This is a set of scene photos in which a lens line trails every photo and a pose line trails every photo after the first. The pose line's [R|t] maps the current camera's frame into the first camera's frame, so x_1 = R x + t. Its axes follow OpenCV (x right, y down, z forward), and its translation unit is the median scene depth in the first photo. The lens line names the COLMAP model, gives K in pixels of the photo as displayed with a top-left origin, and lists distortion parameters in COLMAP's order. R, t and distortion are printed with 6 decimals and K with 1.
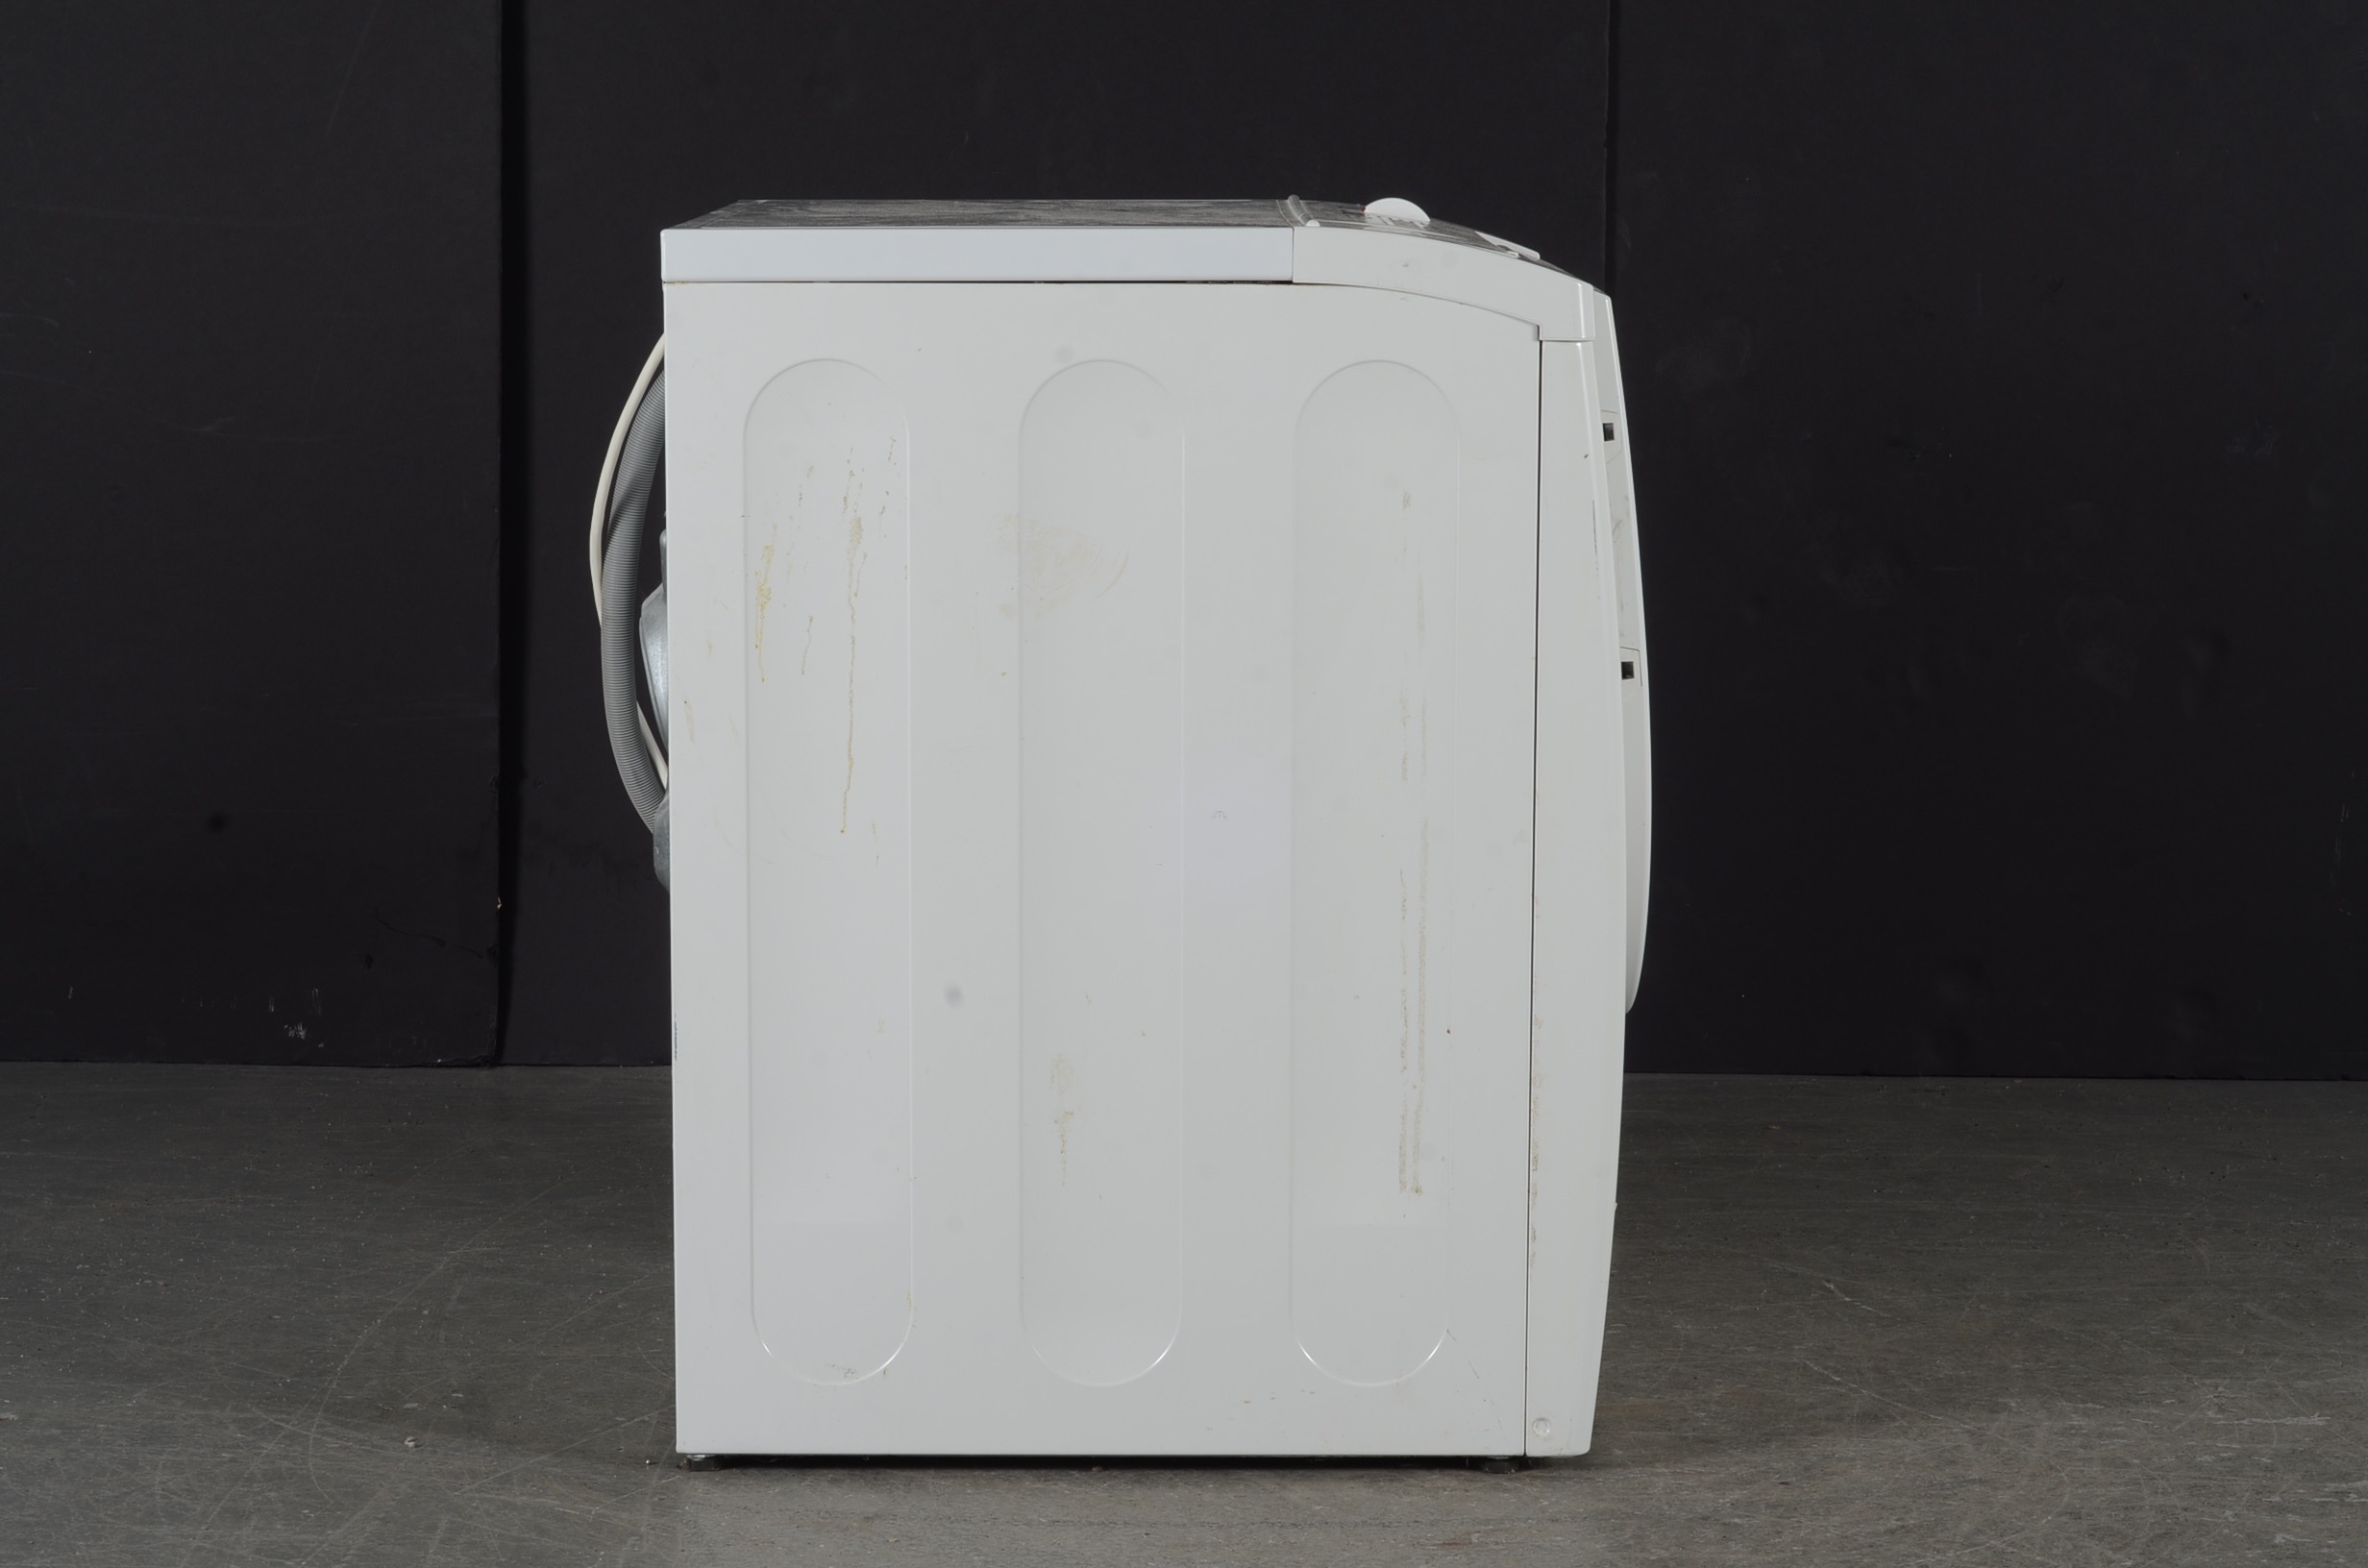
lens RADIAL K [[5068.2, 0, 1177.9], [0, 5068.2, 779.2], [0, 0, 1]] dist [0.017531, 0.000000]
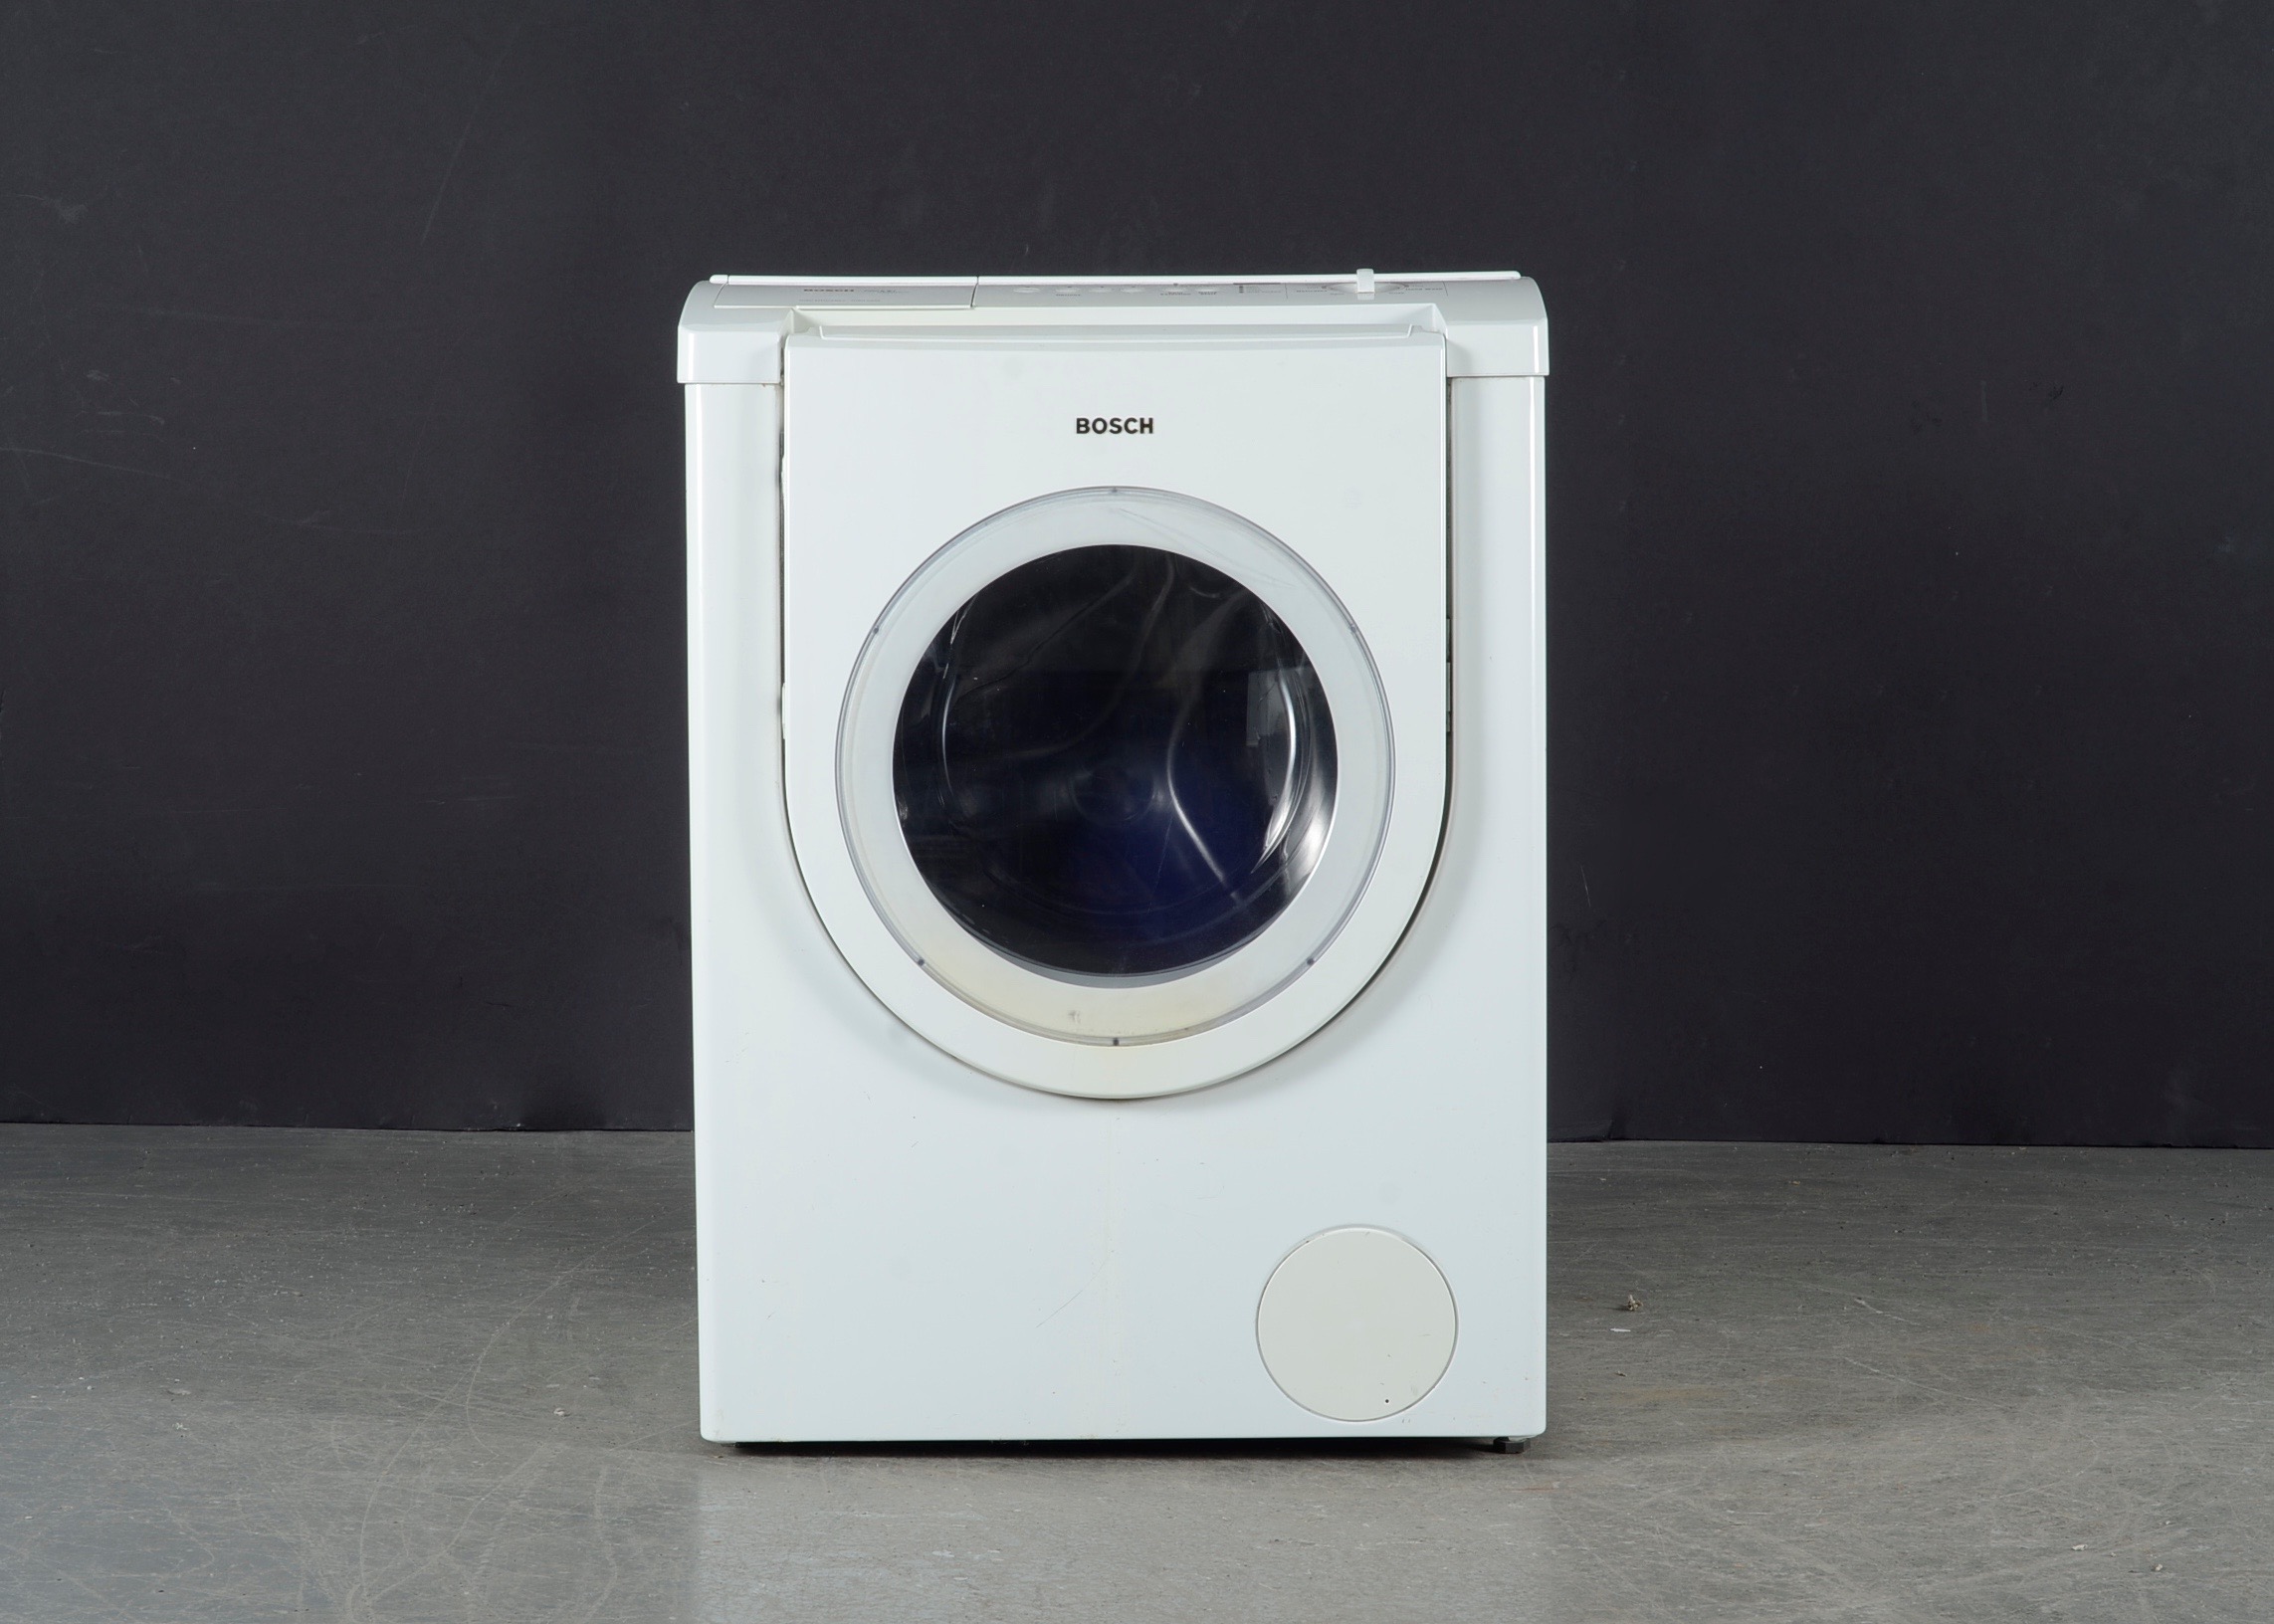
lens RADIAL K [[5237.2, 0, 1142.3], [0, 5237.2, 816.1], [0, 0, 1]] dist [0.025964, 0.000000]
pose [[0.999931, 0.003342, 0.011258, -0.038031], [-0.002880, 0.999163, -0.040805, 0.046309], [-0.011385, 0.040770, 0.999104, -0.111805]]
